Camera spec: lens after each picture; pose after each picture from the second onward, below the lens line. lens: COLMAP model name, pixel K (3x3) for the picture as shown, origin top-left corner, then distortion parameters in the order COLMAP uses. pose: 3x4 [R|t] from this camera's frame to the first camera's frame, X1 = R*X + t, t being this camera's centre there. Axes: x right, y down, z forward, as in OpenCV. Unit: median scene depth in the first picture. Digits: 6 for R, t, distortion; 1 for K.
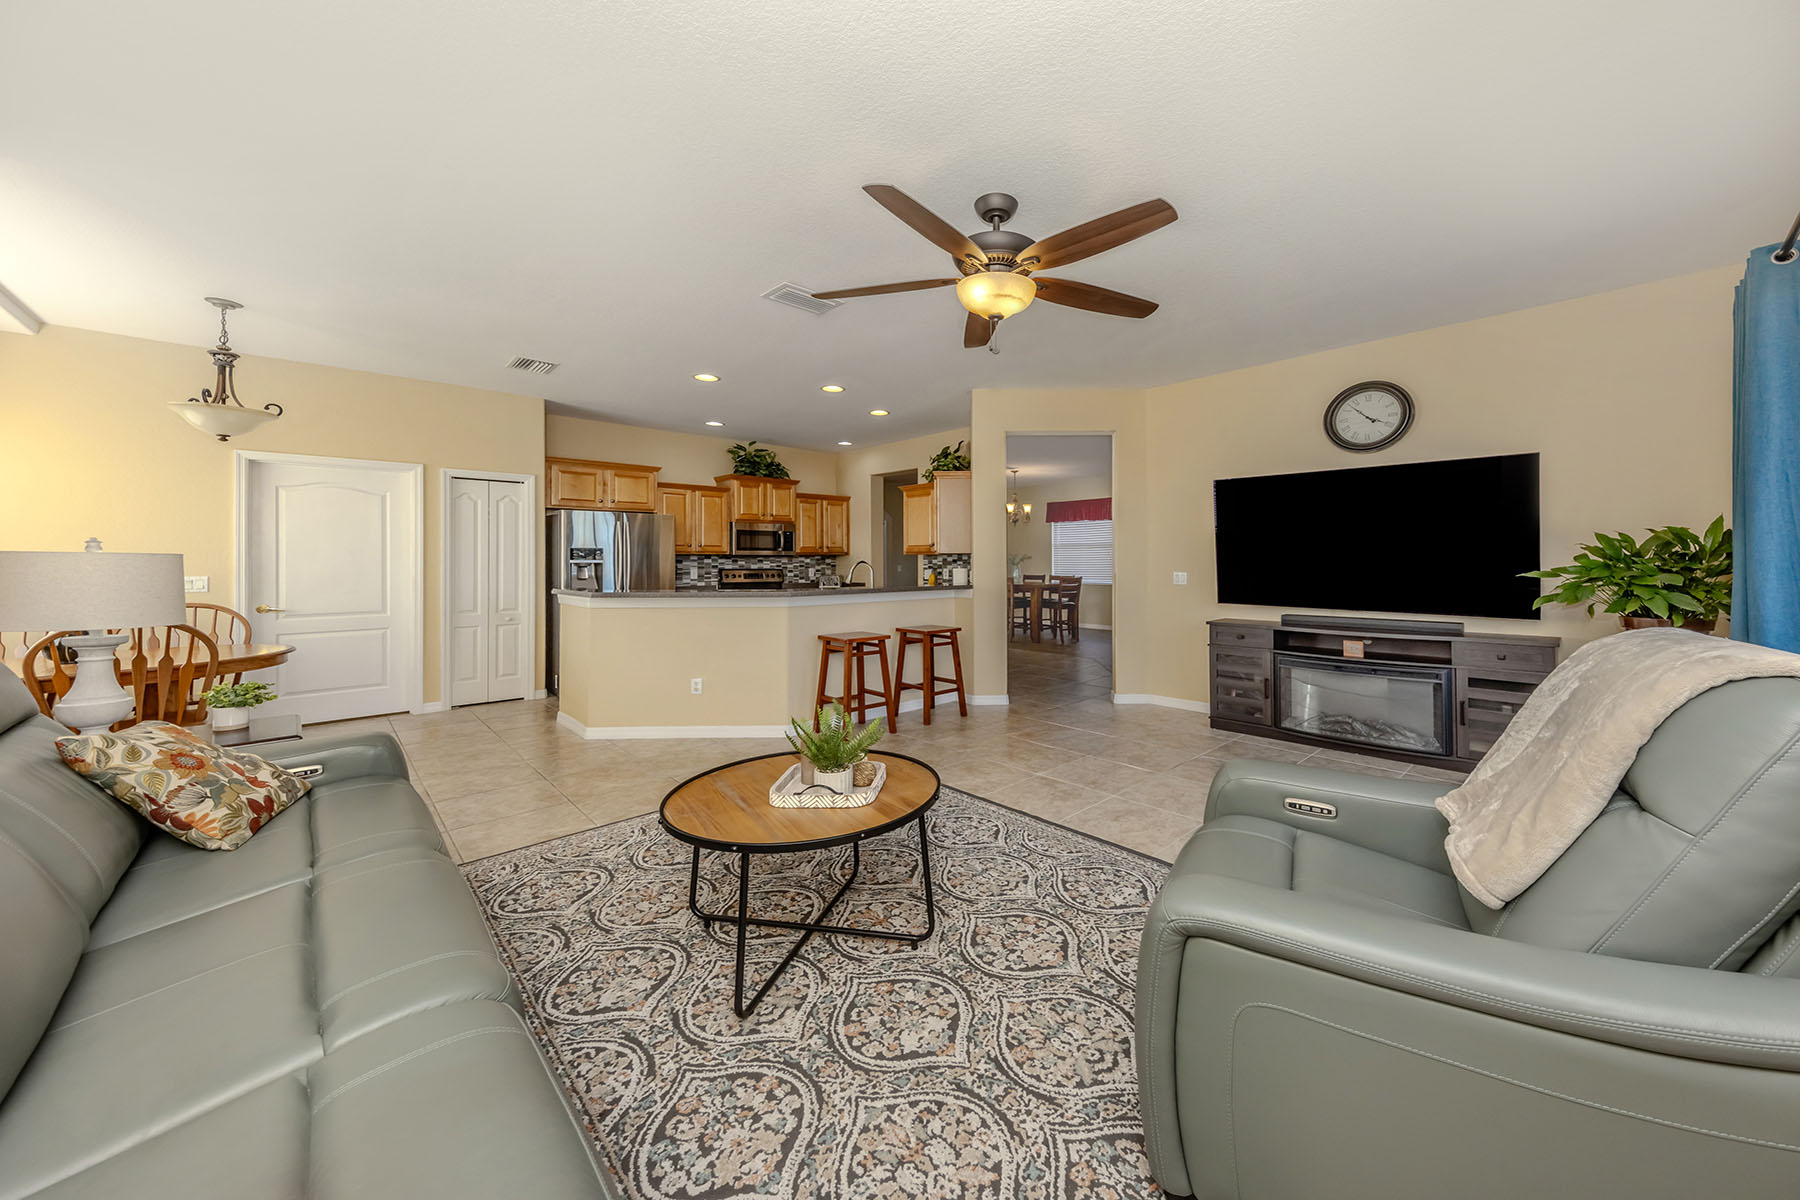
lens RADIAL K [[655.3, 0, 972.3], [0, 655.3, 555.2], [0, 0, 1]] dist [0.012397, 0.000818]
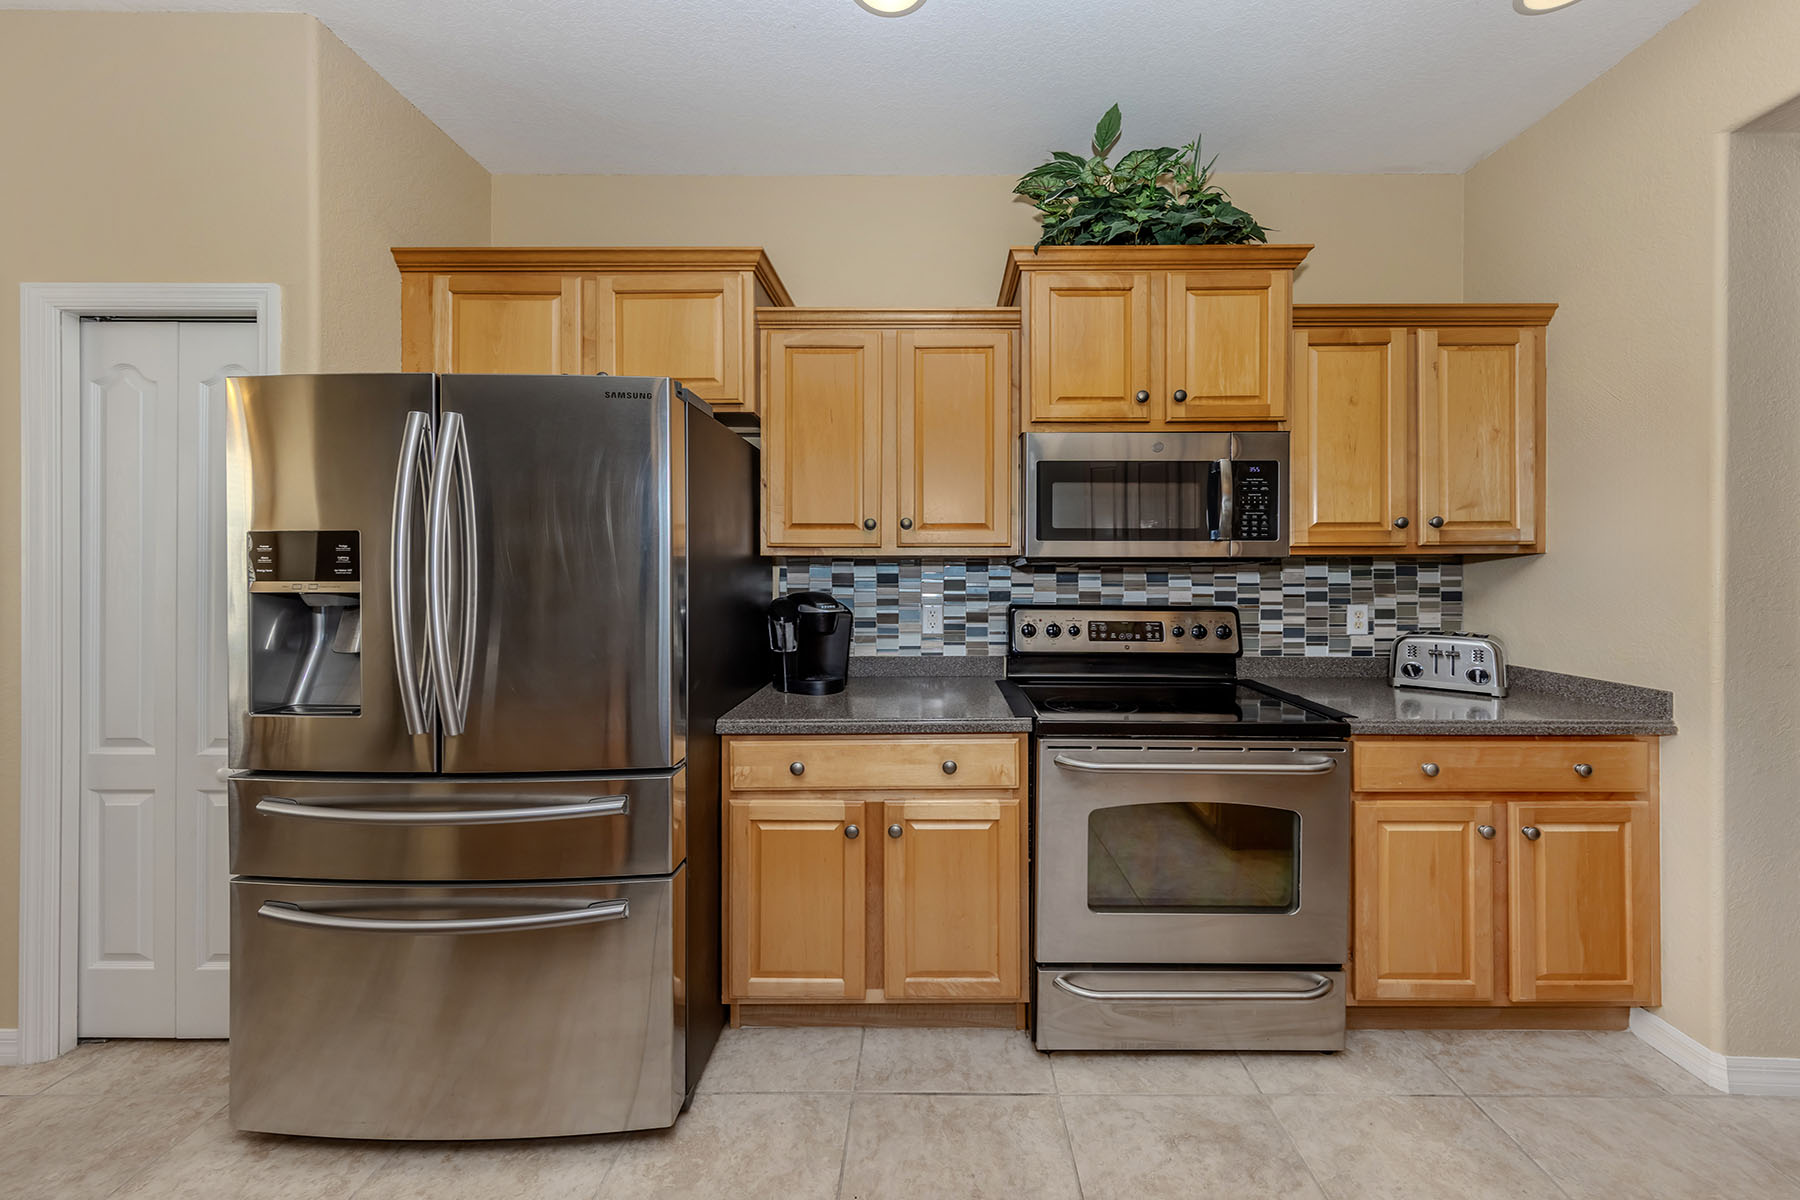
lens RADIAL K [[655.3, 0, 926.8], [0, 655.3, 567.3], [0, 0, 1]] dist [0.012397, 0.000818]
pose [[0.706386, 0.004365, -0.707813, -0.235145], [0.005060, 0.999924, 0.011216, 0.000293], [0.707809, -0.011505, 0.706310, 0.900225]]
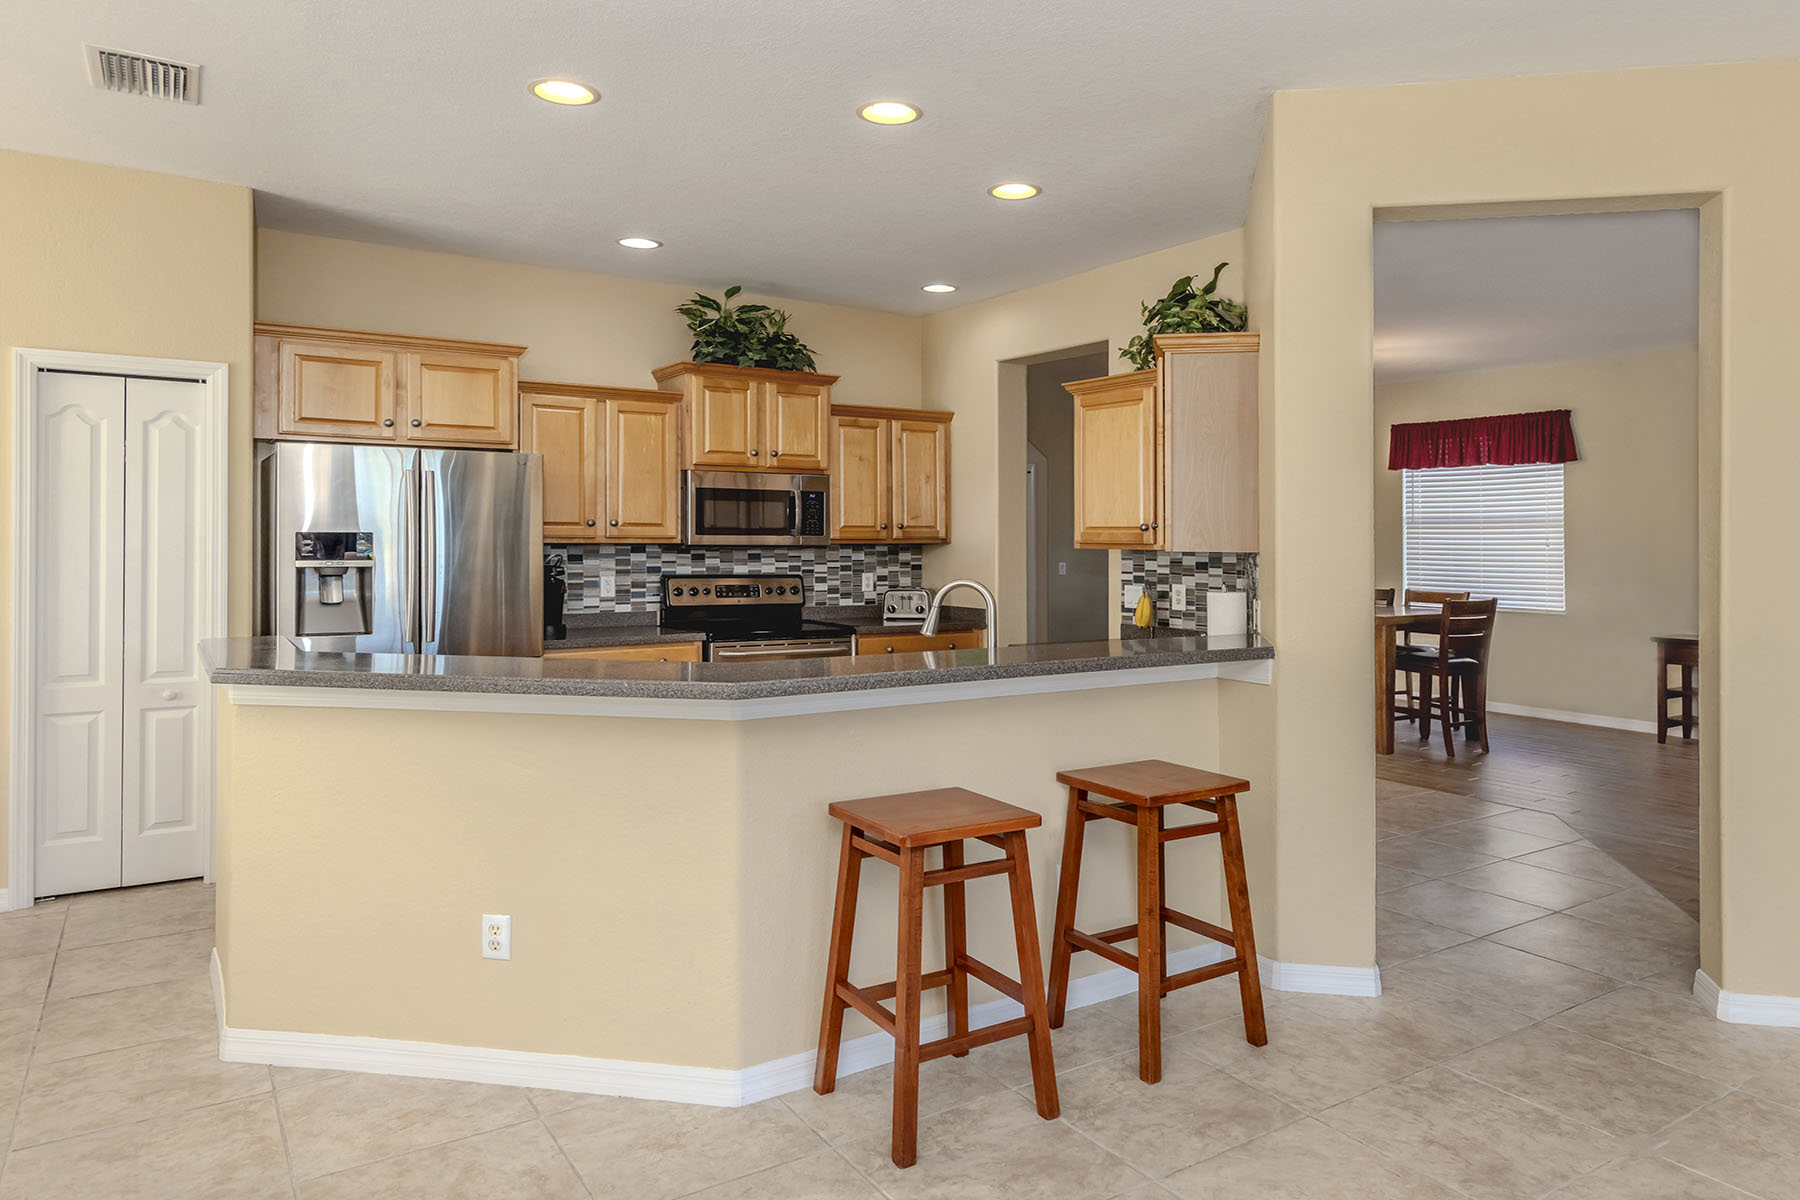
lens RADIAL K [[1166.3, 0, 965.8], [0, 1166.3, 539.1], [0, 0, 1]] dist [0.007891, 0.000047]
pose [[0.982215, 0.008292, -0.187574, -0.038761], [-0.006545, 0.999929, 0.009931, -0.015334], [0.187643, -0.008527, 0.982200, 0.302957]]
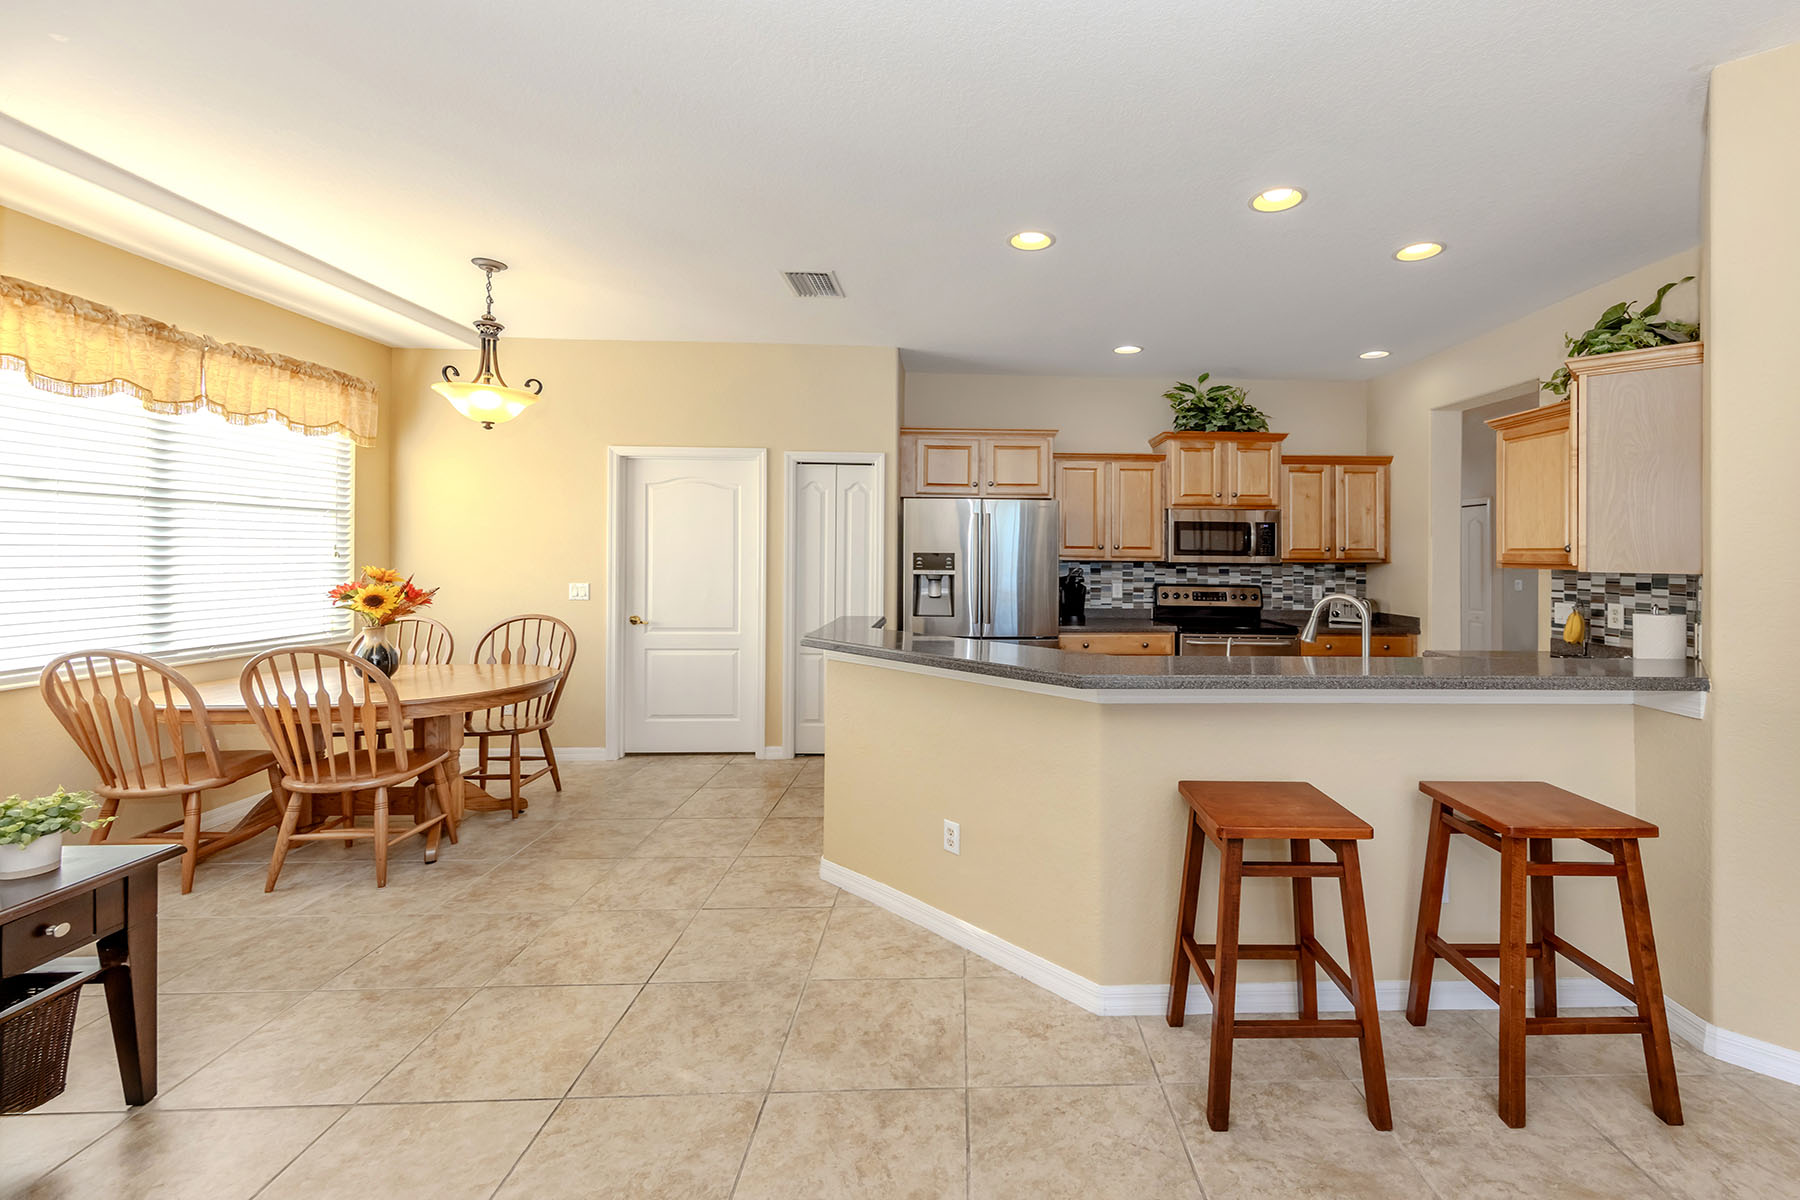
lens RADIAL K [[754.1, 0, 993.6], [0, 754.1, 560.2], [0, 0, 1]] dist [0.006210, -0.000876]
pose [[0.736314, 0.014111, -0.676492, -0.006378], [-0.005137, 0.999870, 0.015265, -0.014423], [0.676620, -0.007765, 0.736291, 0.419986]]
